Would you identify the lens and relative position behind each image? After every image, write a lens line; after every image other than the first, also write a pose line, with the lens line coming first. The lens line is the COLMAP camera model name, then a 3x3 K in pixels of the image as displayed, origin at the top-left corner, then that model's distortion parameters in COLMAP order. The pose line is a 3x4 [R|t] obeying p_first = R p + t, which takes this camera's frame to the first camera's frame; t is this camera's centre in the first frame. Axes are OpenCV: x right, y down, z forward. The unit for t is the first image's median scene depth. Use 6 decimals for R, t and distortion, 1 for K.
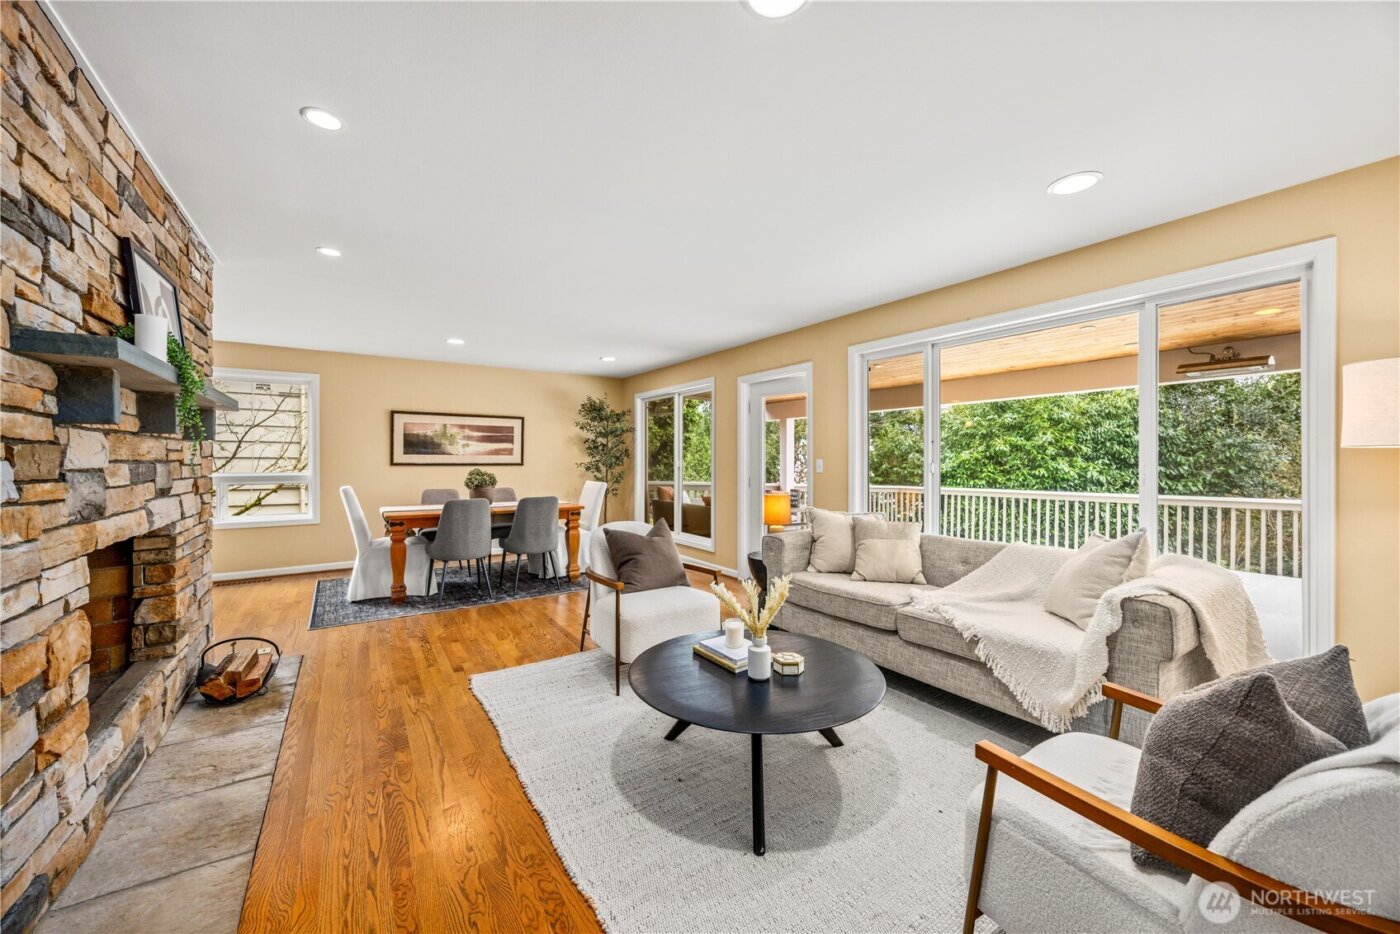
lens RADIAL K [[530.6, 0, 706.0], [0, 530.6, 462.0], [0, 0, 1]] dist [-0.001059, -0.000183]
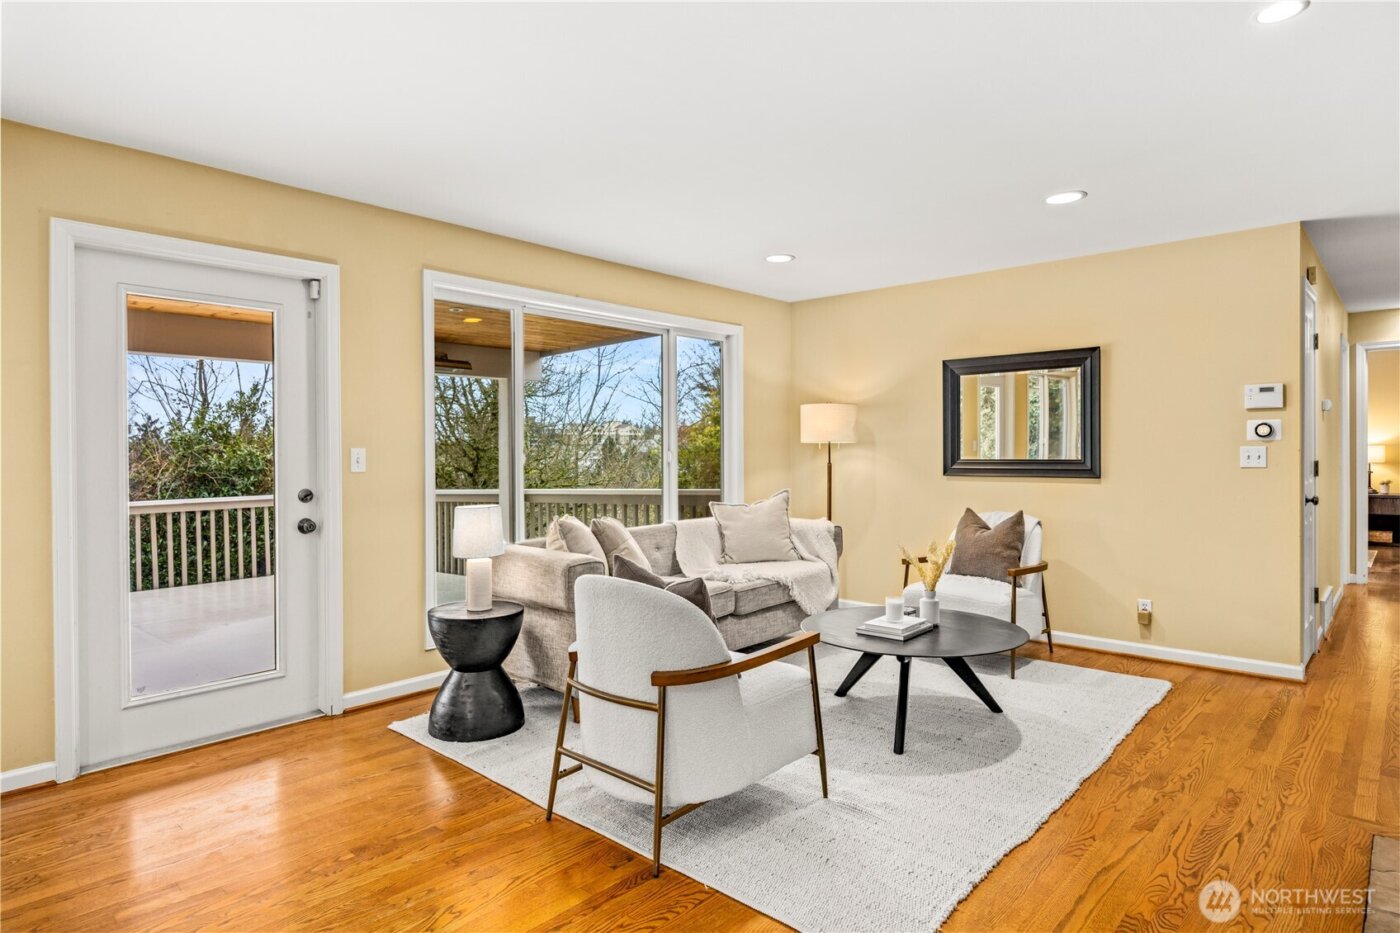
lens RADIAL K [[774.5, 0, 700.0], [0, 774.5, 466.5], [0, 0, 1]] dist [-0.007433, -0.000342]
pose [[-0.235266, -0.015290, 0.971811, -0.464237], [0.010161, 0.999783, 0.018190, 0.002475], [-0.971878, 0.014154, -0.235060, 0.600438]]
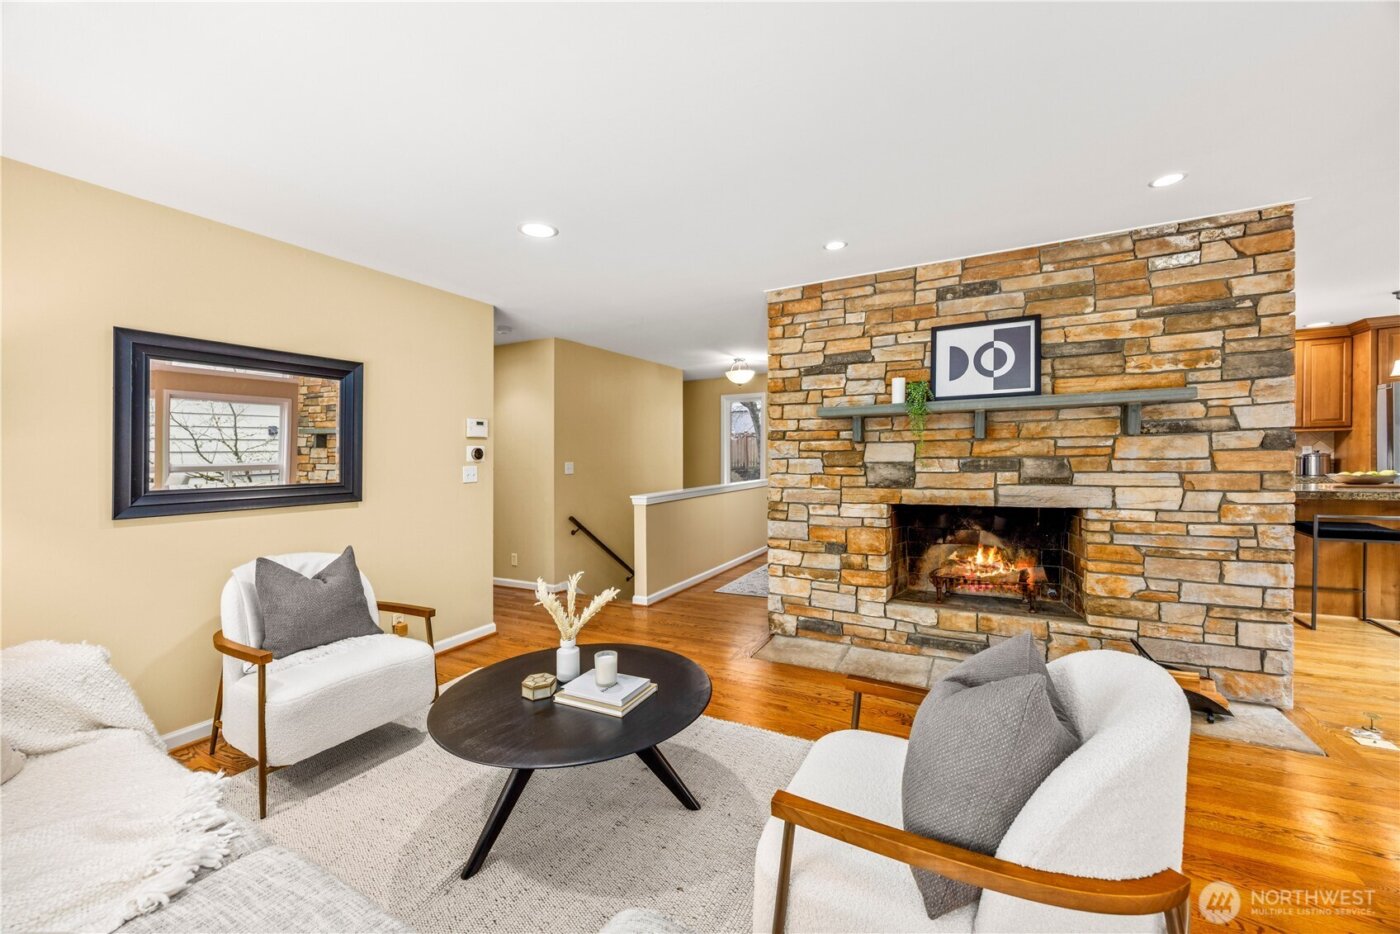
lens RADIAL K [[536.9, 0, 702.0], [0, 536.9, 454.4], [0, 0, 1]] dist [-0.000250, 0.000041]
pose [[-0.880613, 0.011176, -0.473704, 0.113734], [0.013139, 0.999913, -0.000836, -0.006724], [0.473654, -0.006960, -0.880684, 0.631324]]
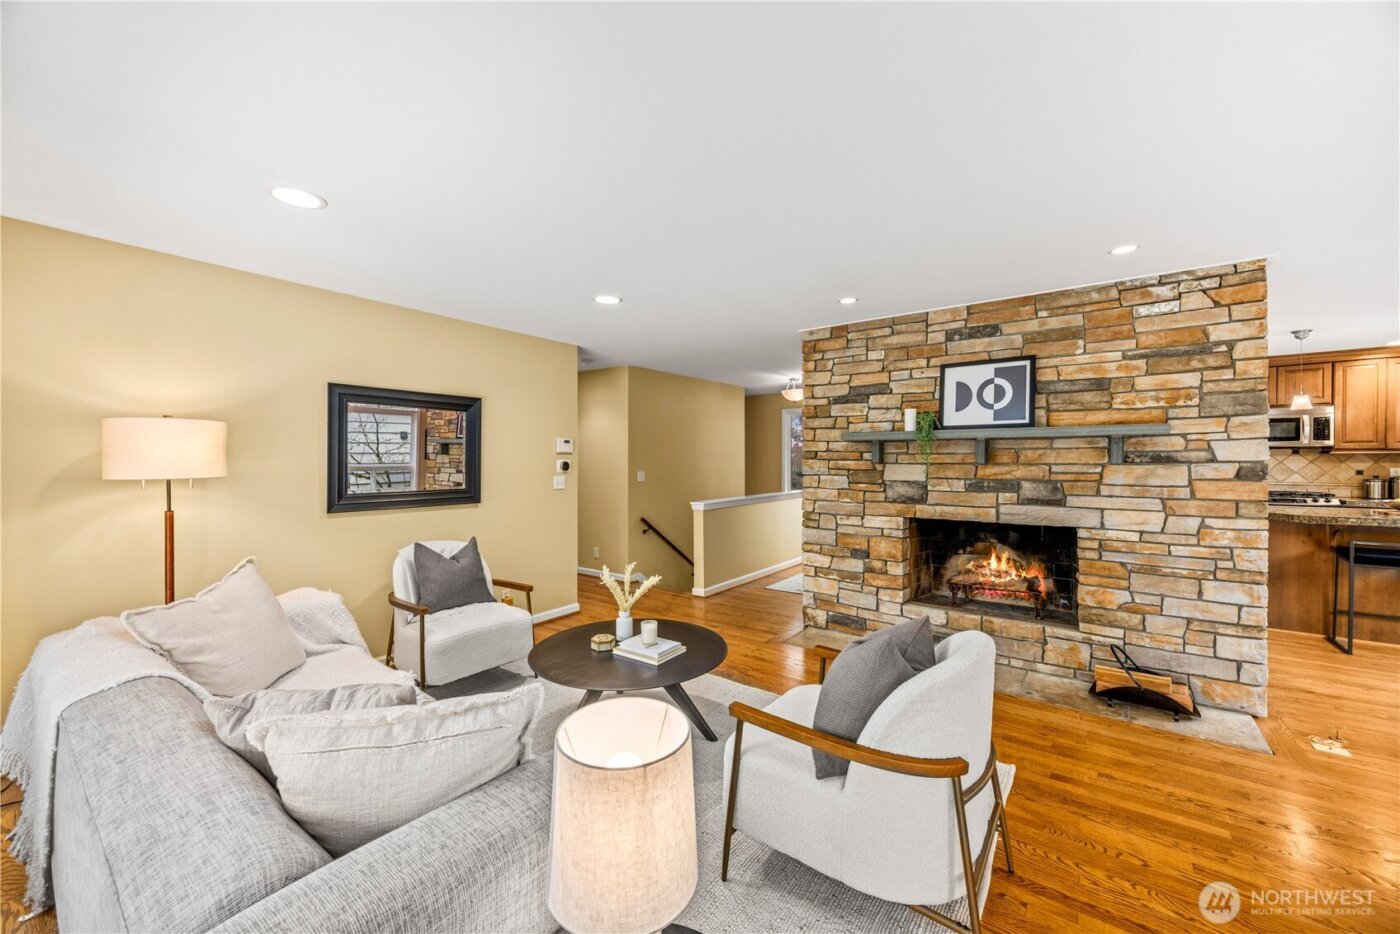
lens RADIAL K [[545.1, 0, 699.3], [0, 545.1, 473.7], [0, 0, 1]] dist [0.000638, 0.000145]
pose [[-0.946605, 0.011687, -0.322182, 0.117598], [0.000605, 0.999405, 0.034474, -0.026035], [0.322394, 0.032439, -0.946050, 0.755640]]
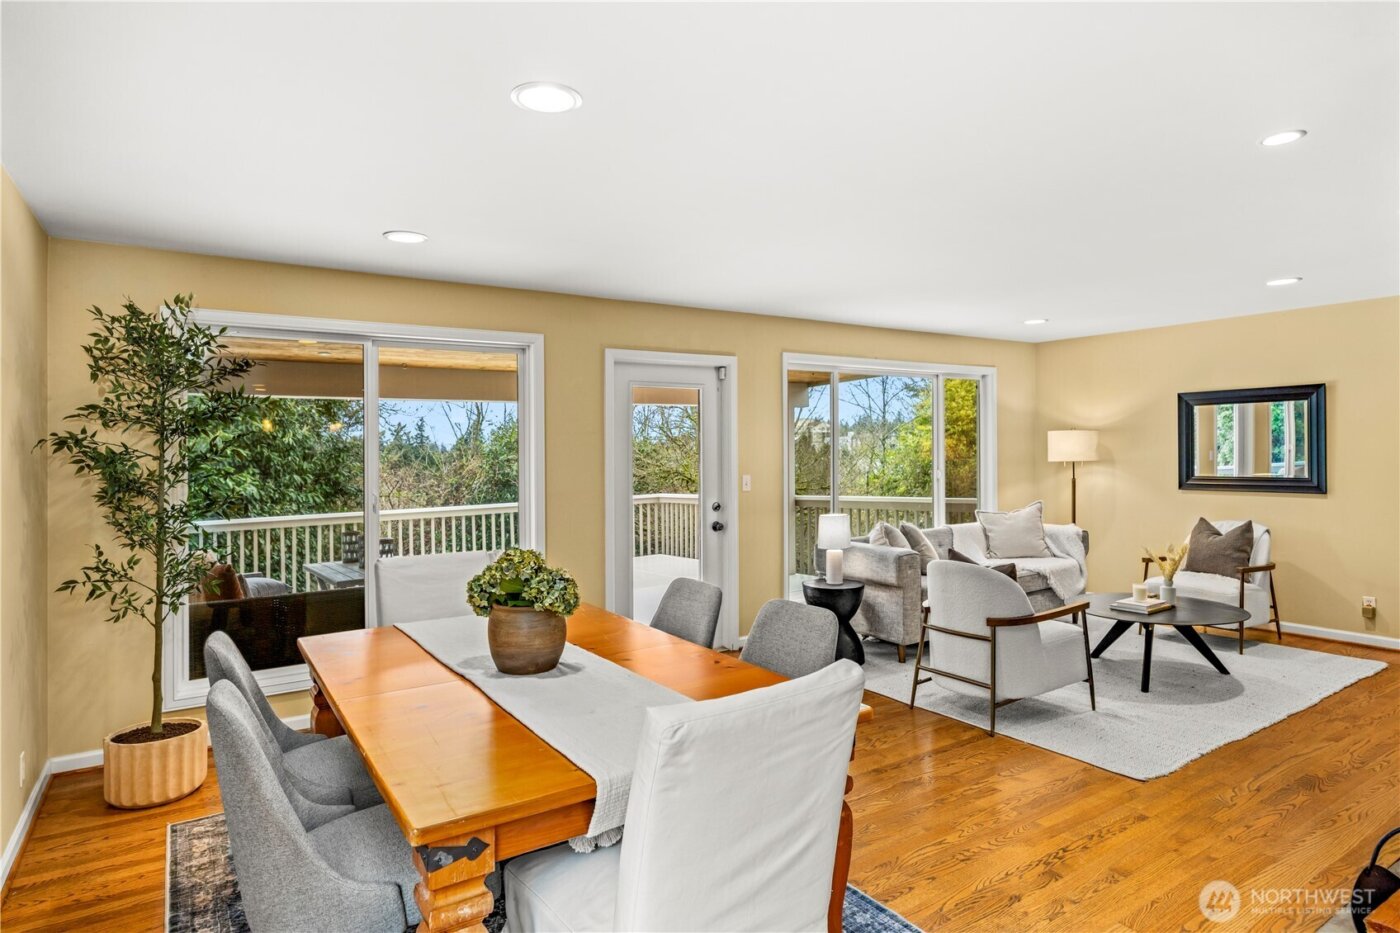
lens RADIAL K [[774.5, 0, 700.0], [0, 774.5, 466.5], [0, 0, 1]] dist [-0.007433, -0.000342]
pose [[0.010885, -0.017870, 0.999781, -0.715984], [0.020035, 0.999643, 0.017649, -0.029418], [-0.999740, 0.019838, 0.011239, 0.754052]]
